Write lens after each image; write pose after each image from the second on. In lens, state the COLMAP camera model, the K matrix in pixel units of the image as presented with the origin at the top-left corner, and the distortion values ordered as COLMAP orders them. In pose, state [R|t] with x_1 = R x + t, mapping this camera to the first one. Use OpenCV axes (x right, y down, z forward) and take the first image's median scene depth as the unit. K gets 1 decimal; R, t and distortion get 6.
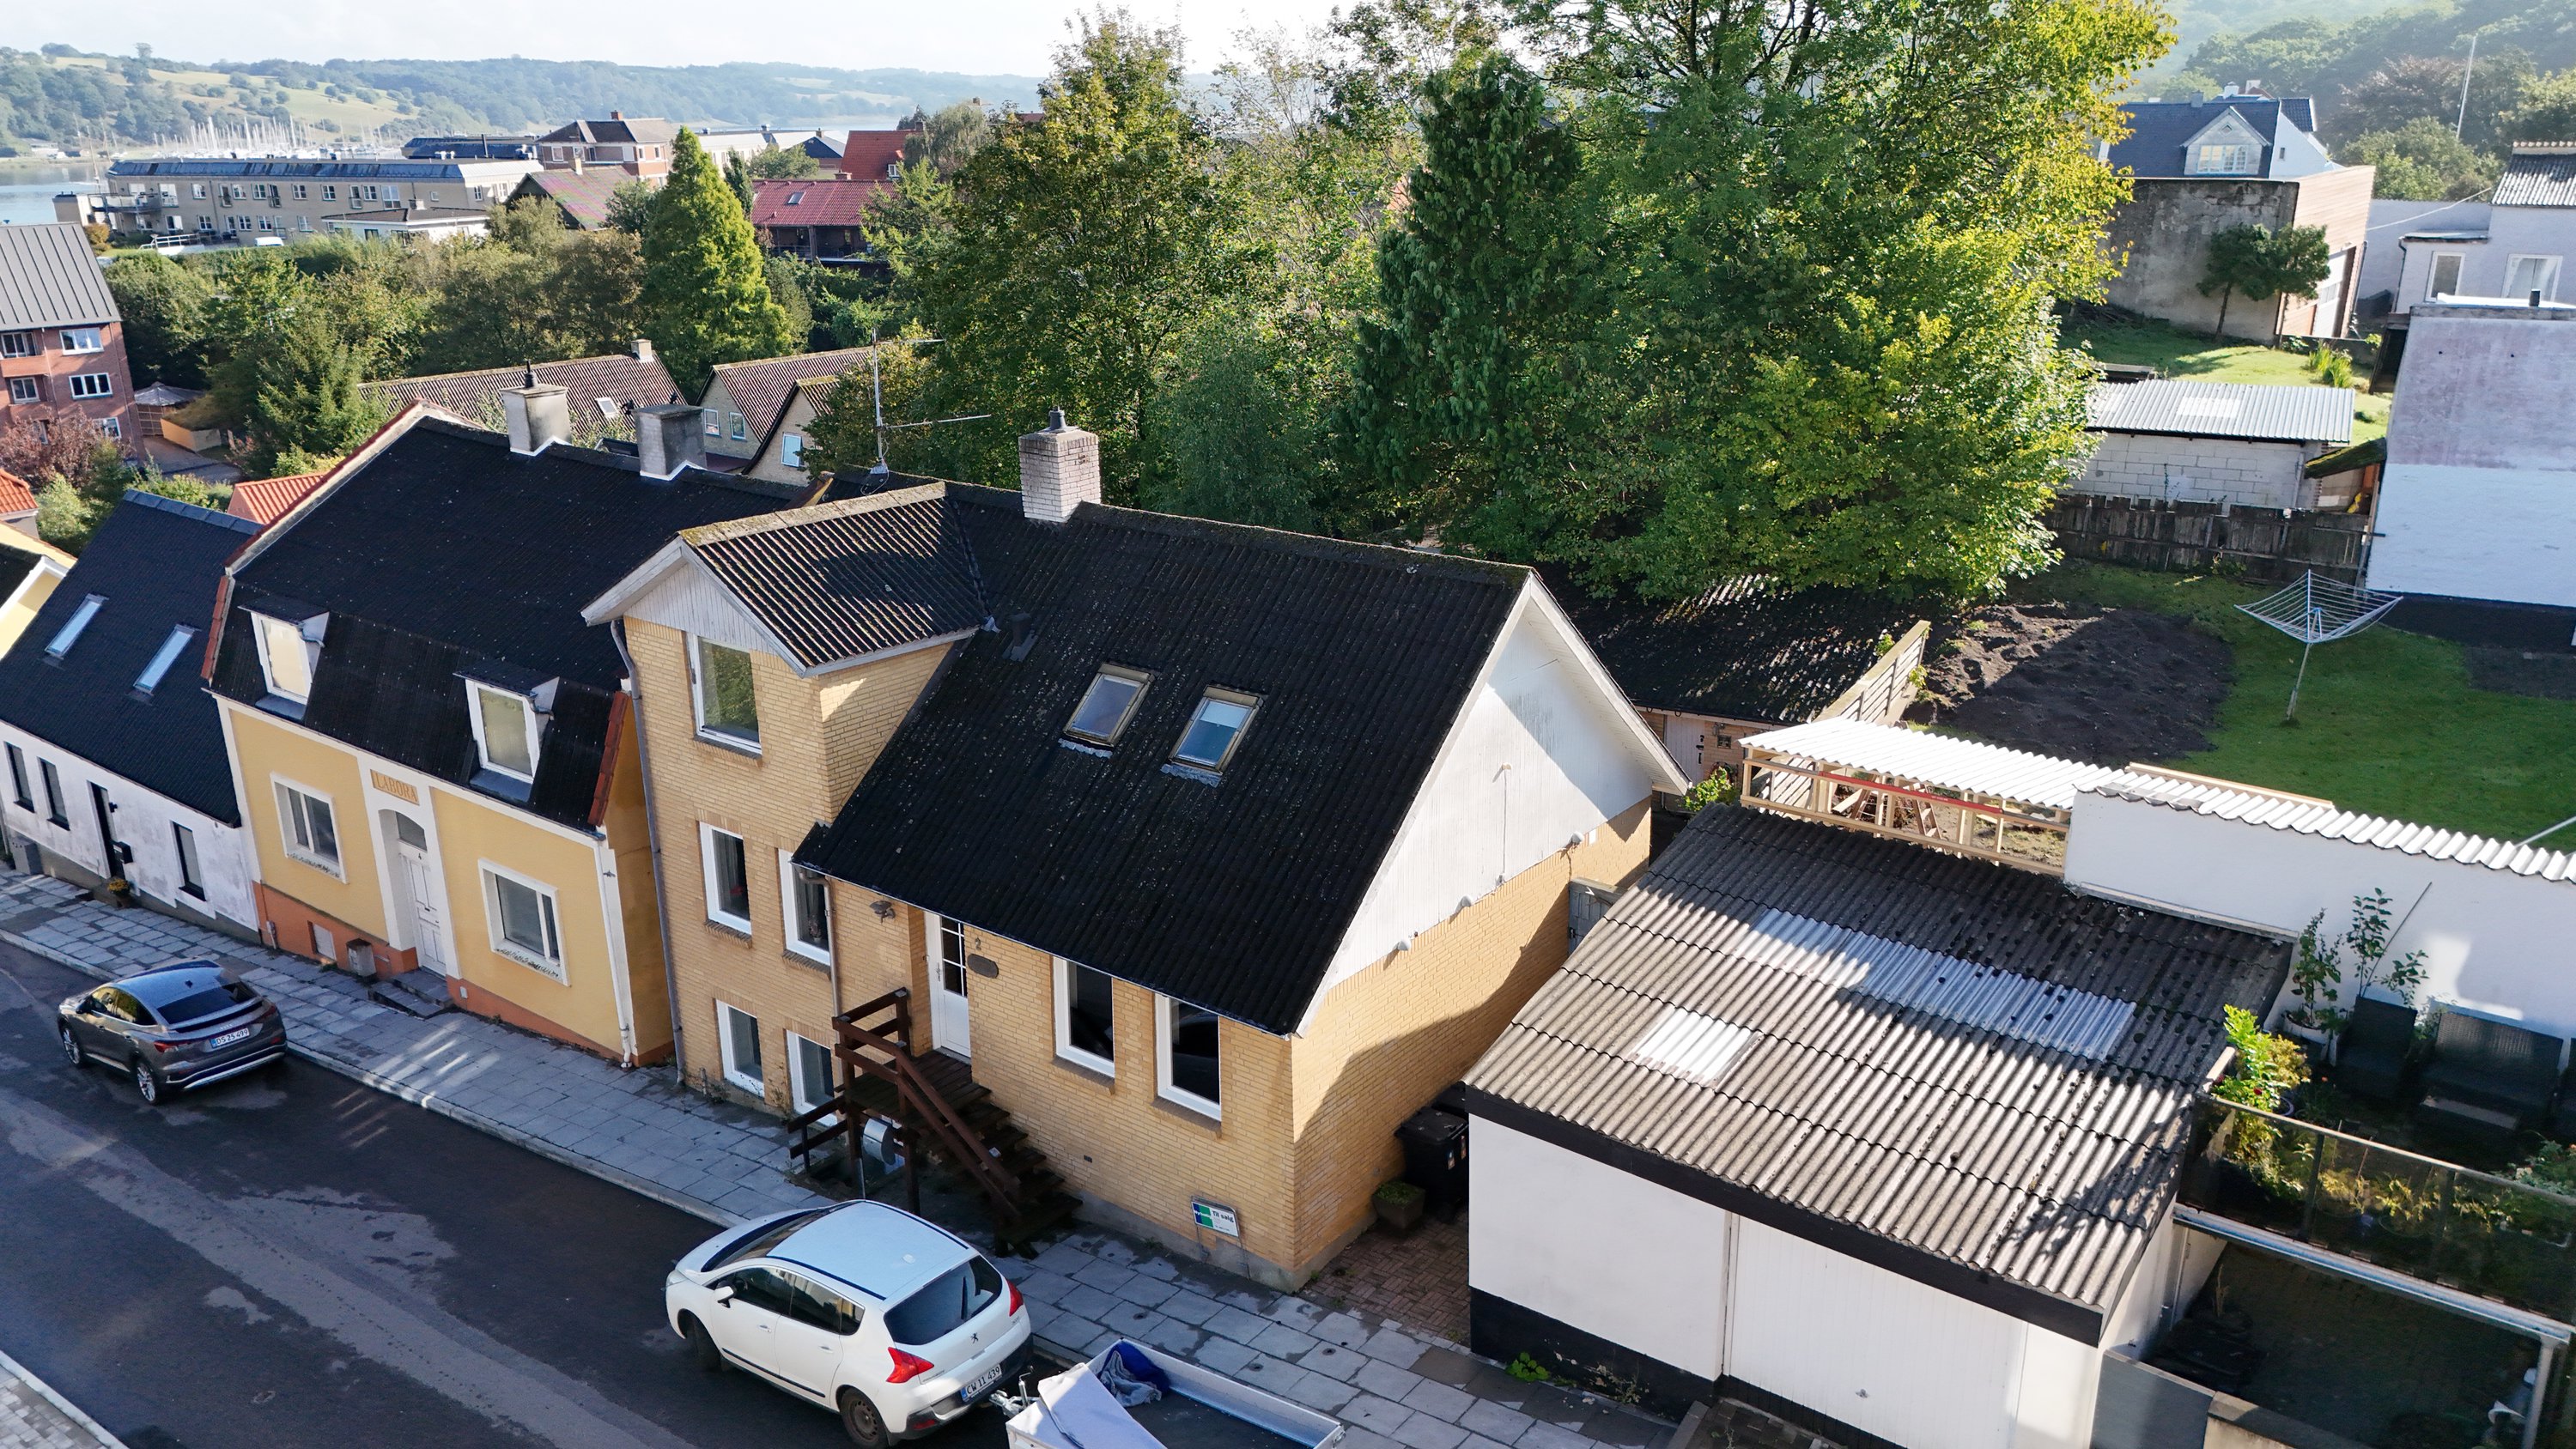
lens RADIAL K [[1861.2, 0, 1288.0], [0, 1861.2, 724.5], [0, 0, 1]] dist [0.077661, -0.088013]
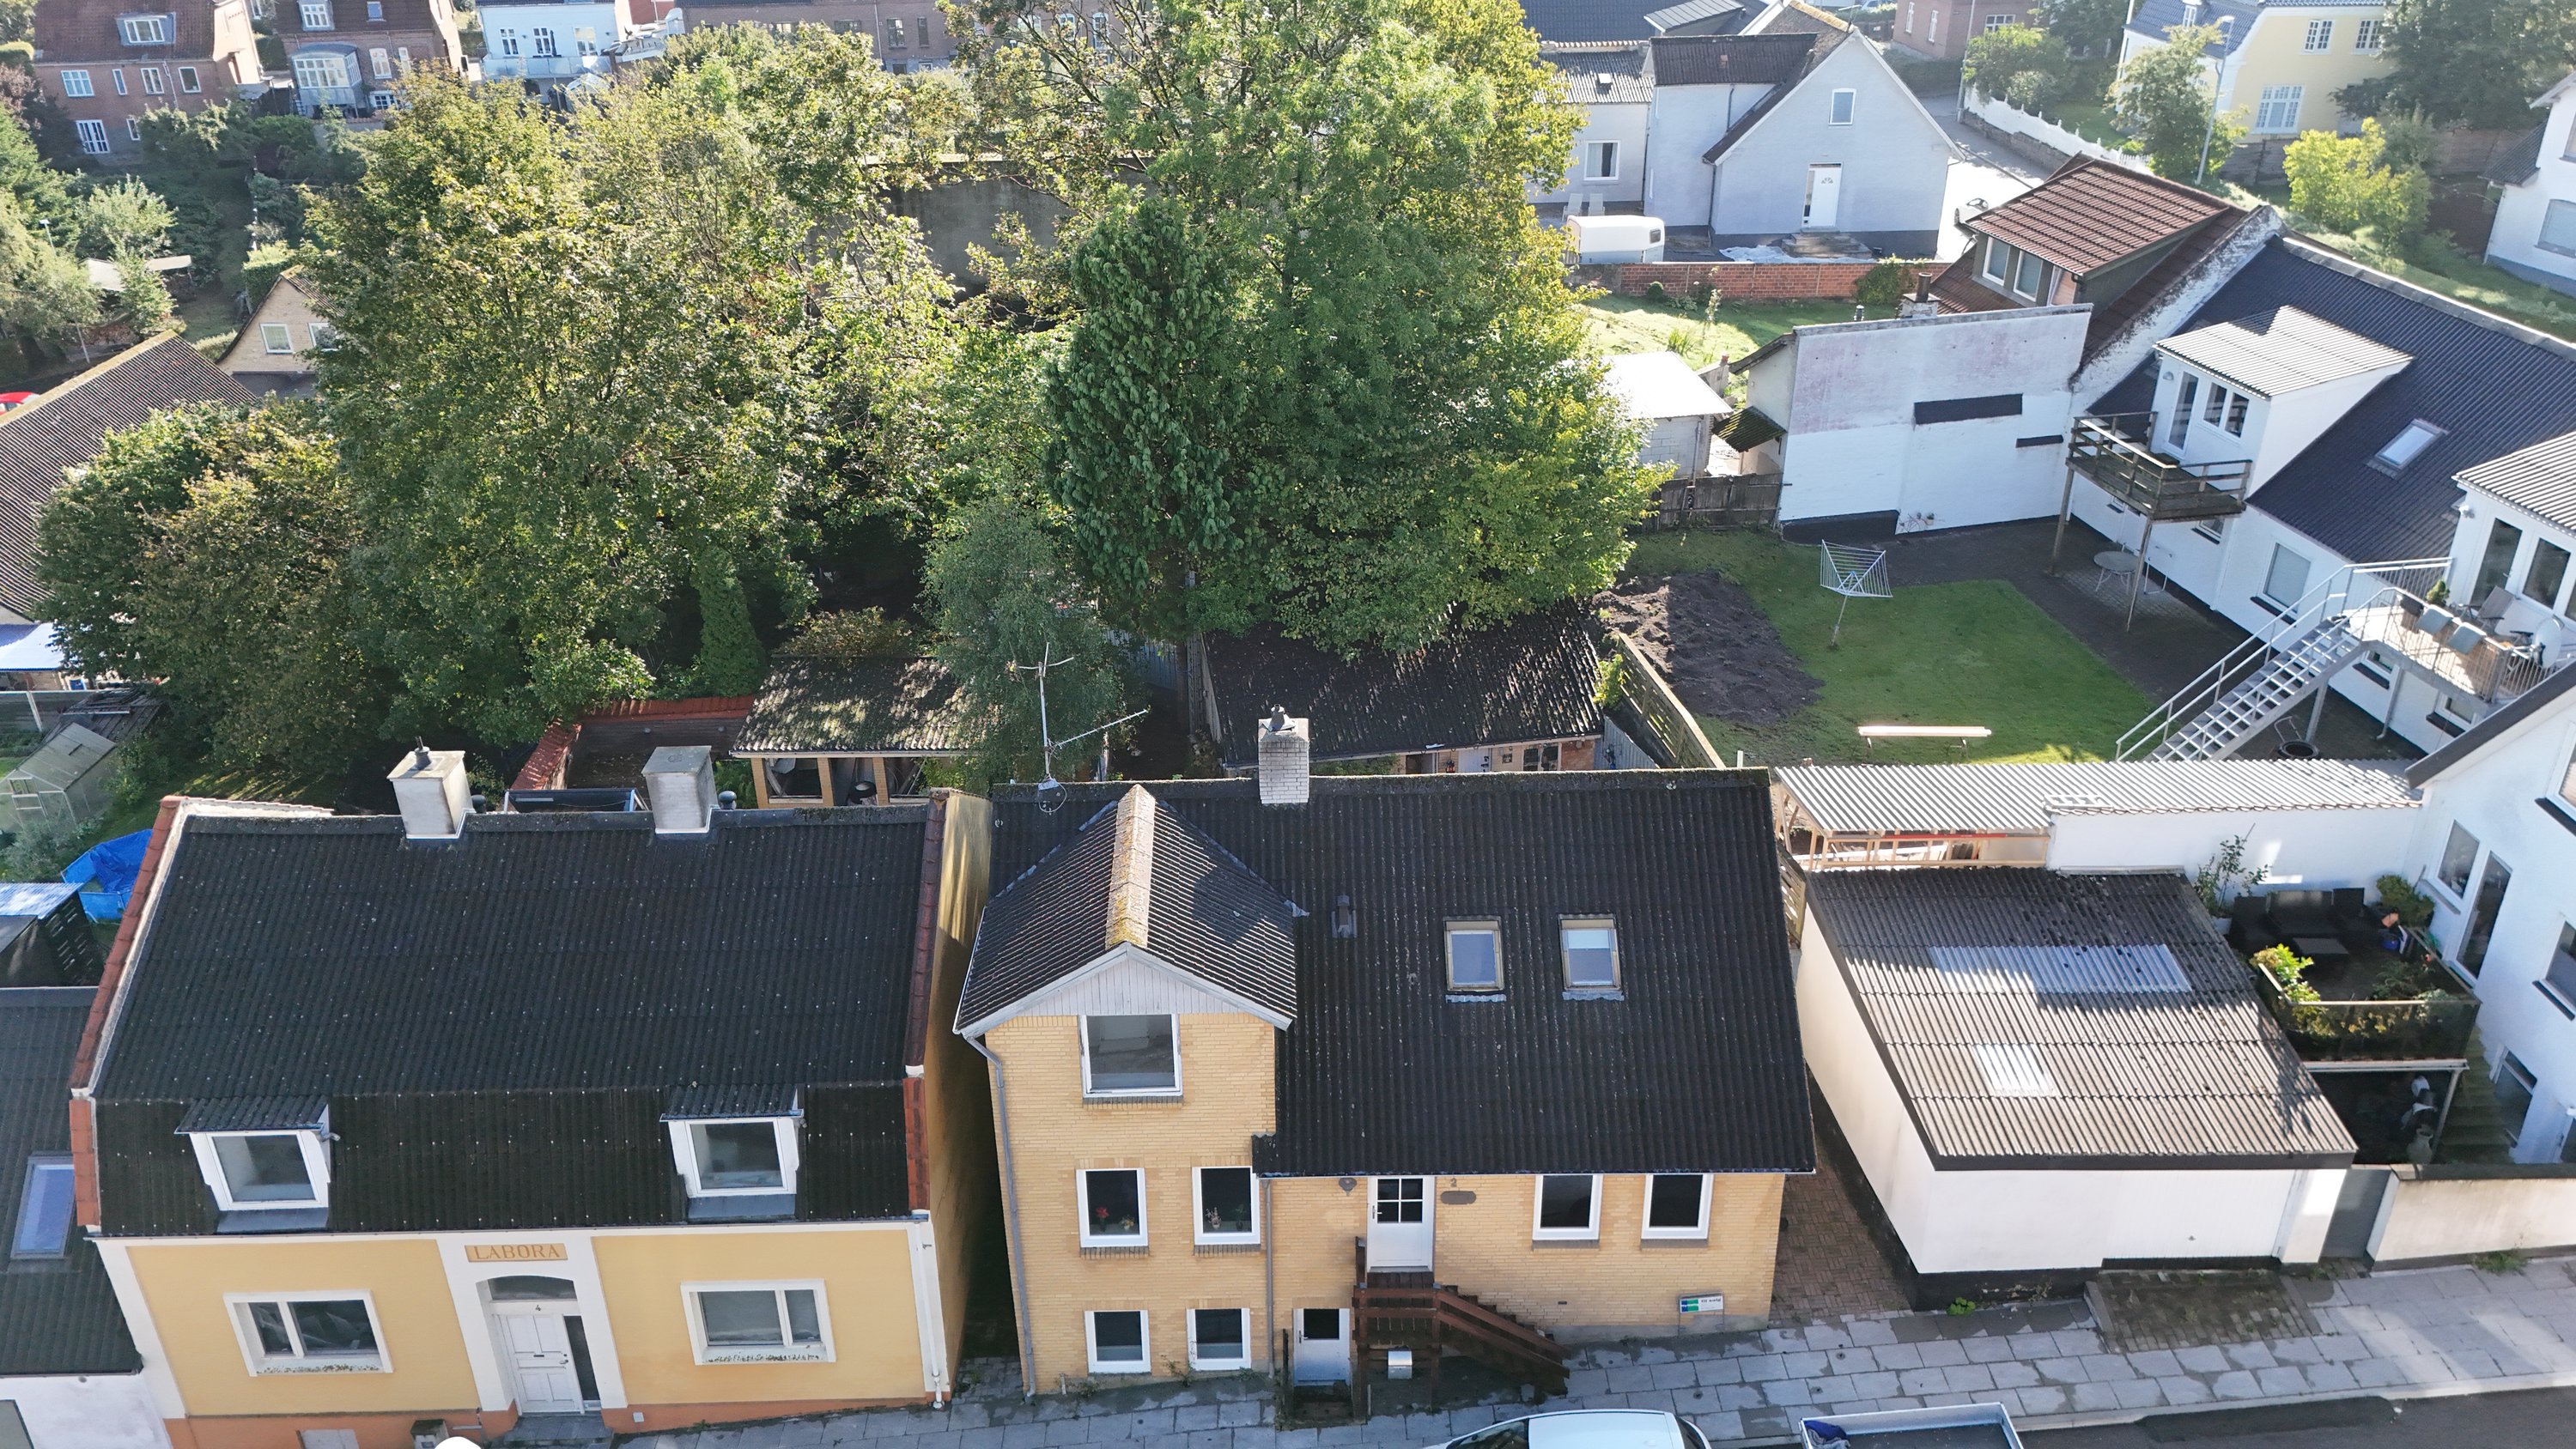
lens RADIAL K [[1861.2, 0, 1288.0], [0, 1861.2, 724.5], [0, 0, 1]] dist [0.077661, -0.088013]
pose [[0.787491, -0.279797, 0.549155, -0.720033], [0.202320, 0.958995, 0.198485, -0.370878], [-0.582172, -0.045200, 0.811808, 0.079054]]
